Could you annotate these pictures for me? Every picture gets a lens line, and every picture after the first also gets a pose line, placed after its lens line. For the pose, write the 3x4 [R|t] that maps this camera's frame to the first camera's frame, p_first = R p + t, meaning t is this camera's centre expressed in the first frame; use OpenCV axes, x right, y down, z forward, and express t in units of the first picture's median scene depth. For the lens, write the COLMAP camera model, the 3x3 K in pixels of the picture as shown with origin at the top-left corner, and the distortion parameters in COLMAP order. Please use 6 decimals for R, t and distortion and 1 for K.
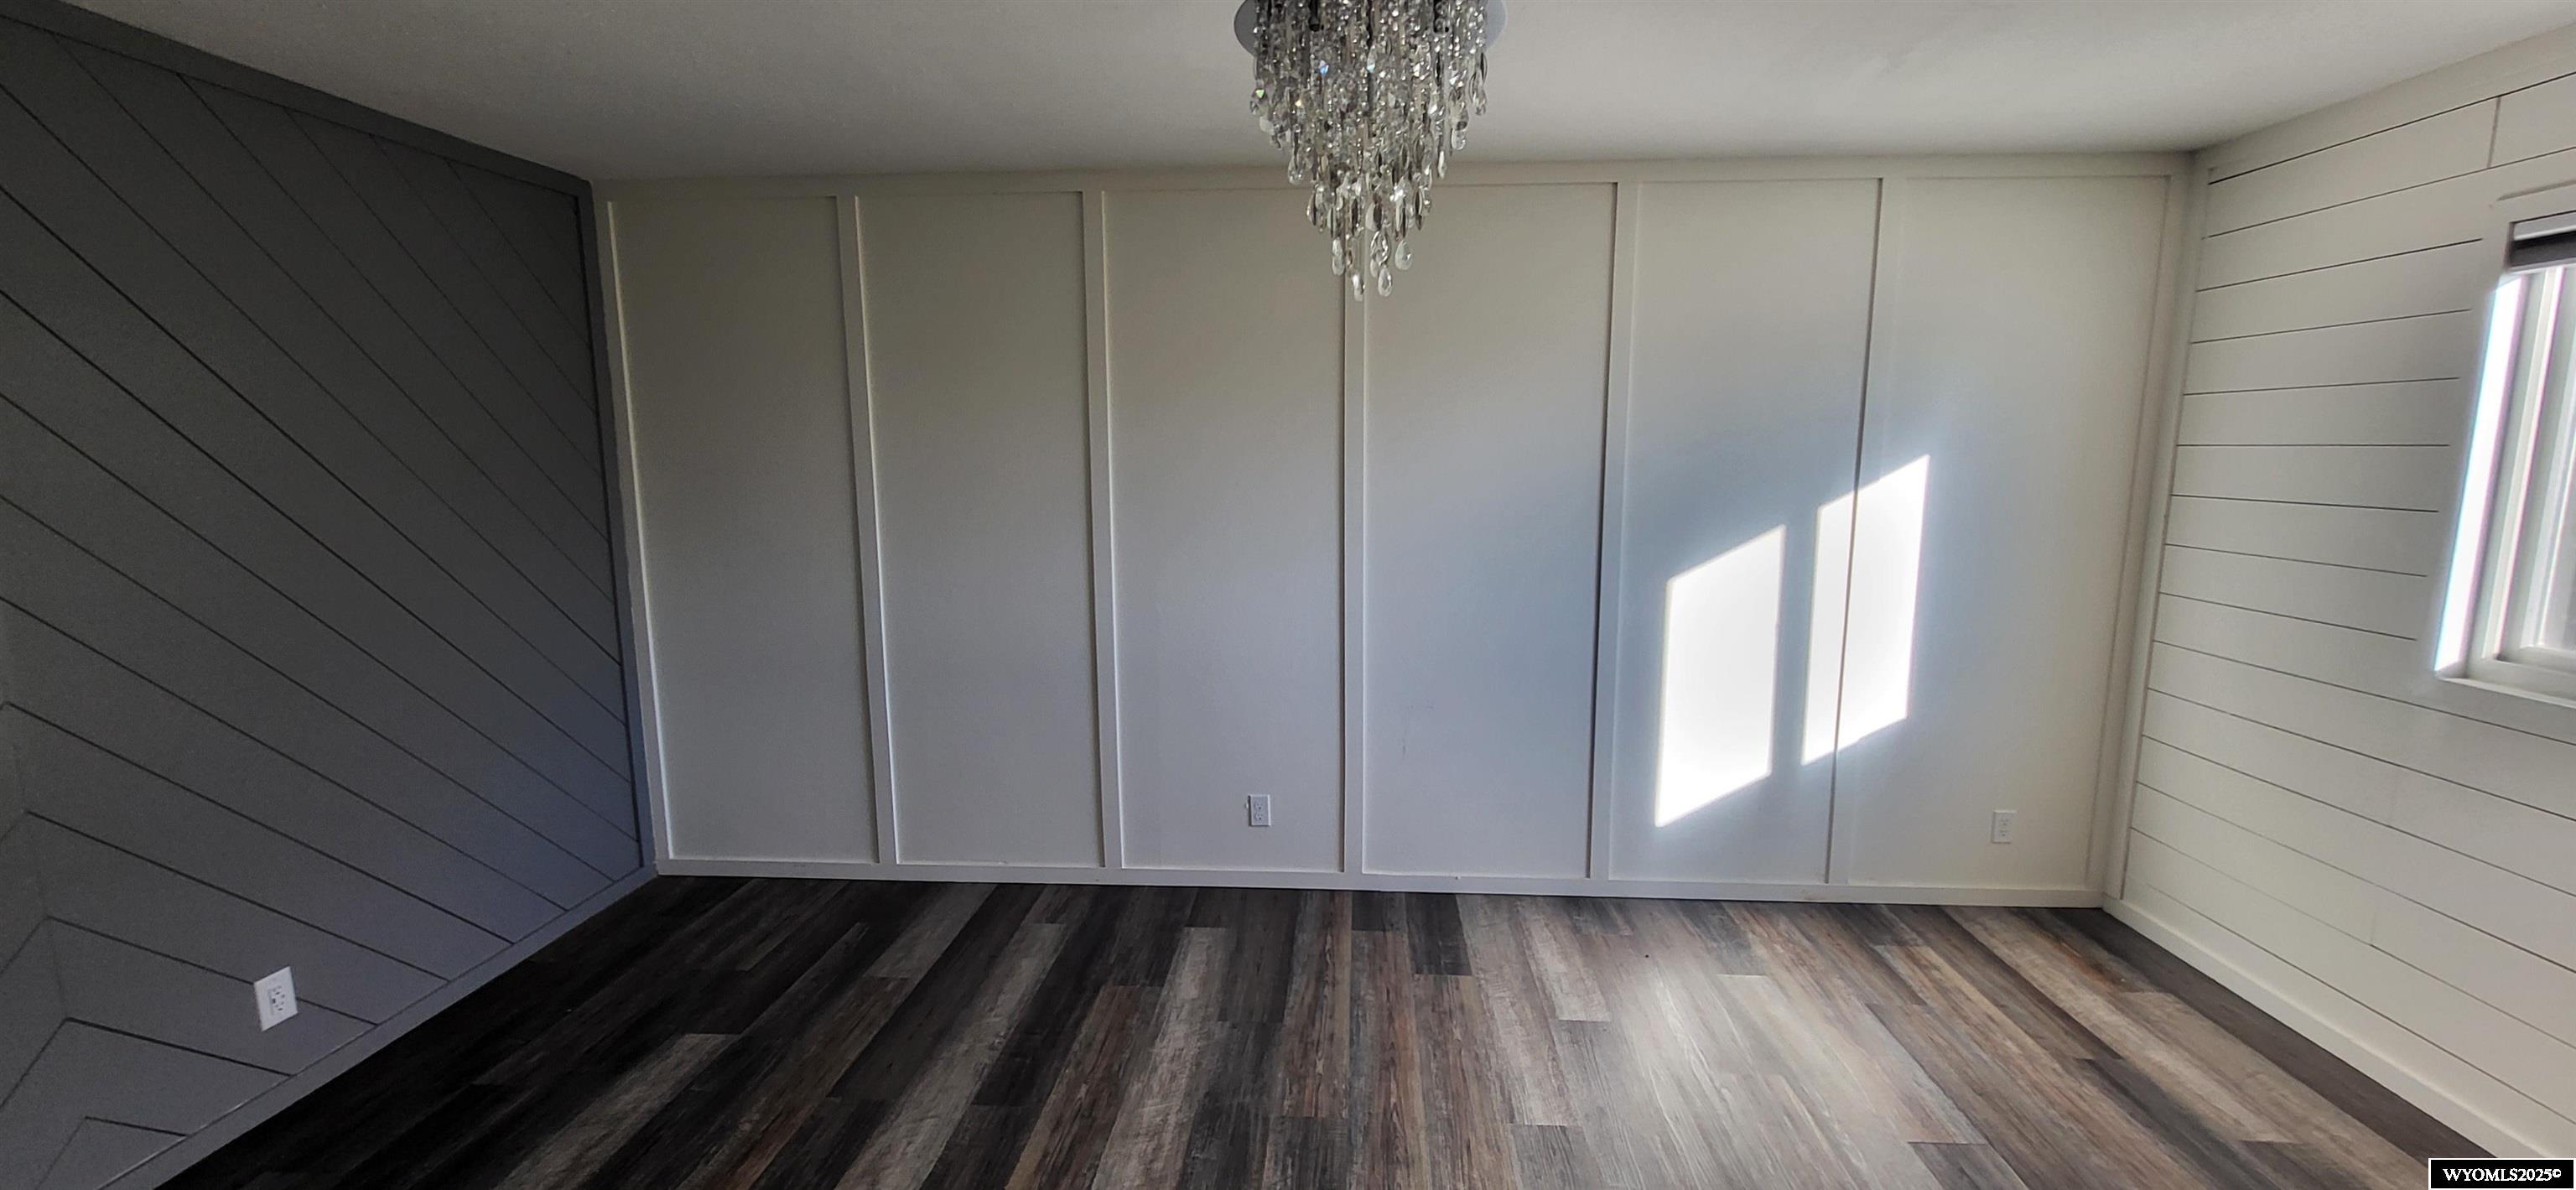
lens RADIAL K [[1009.4, 0, 1318.5], [0, 1009.4, 588.6], [0, 0, 1]] dist [0.002418, -0.000088]
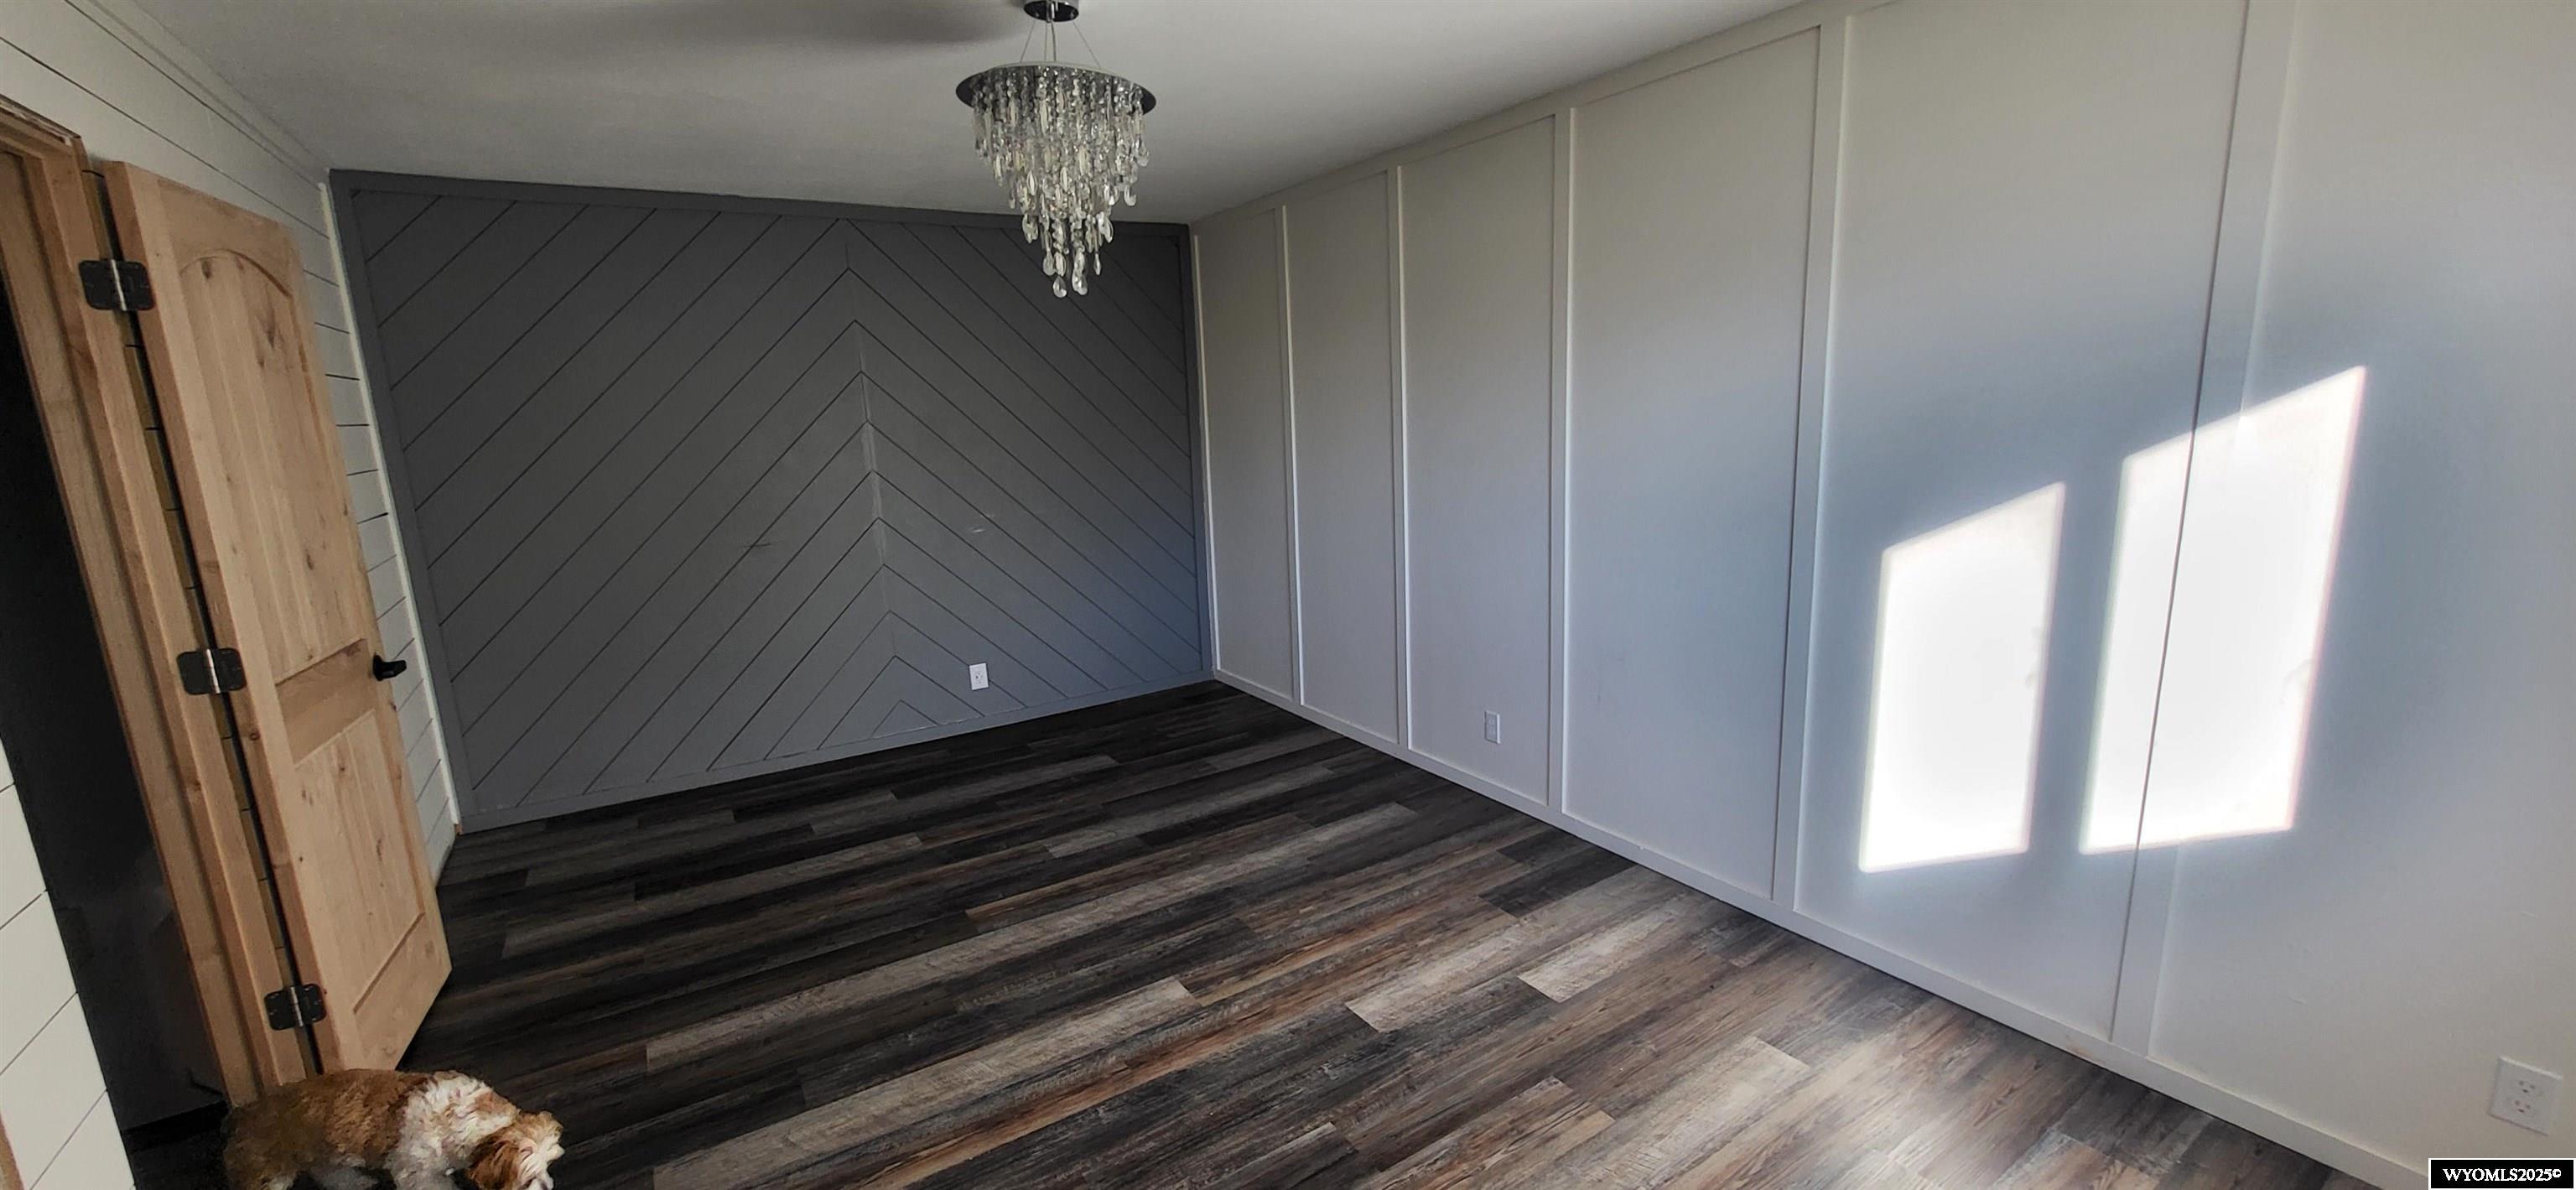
lens RADIAL K [[1009.4, 0, 1318.5], [0, 1009.4, 588.6], [0, 0, 1]] dist [0.002418, -0.000088]
pose [[0.601963, 0.128263, -0.788156, 0.739266], [-0.072655, 0.991719, 0.105900, -0.032021], [0.795212, -0.006484, 0.606297, 0.222283]]
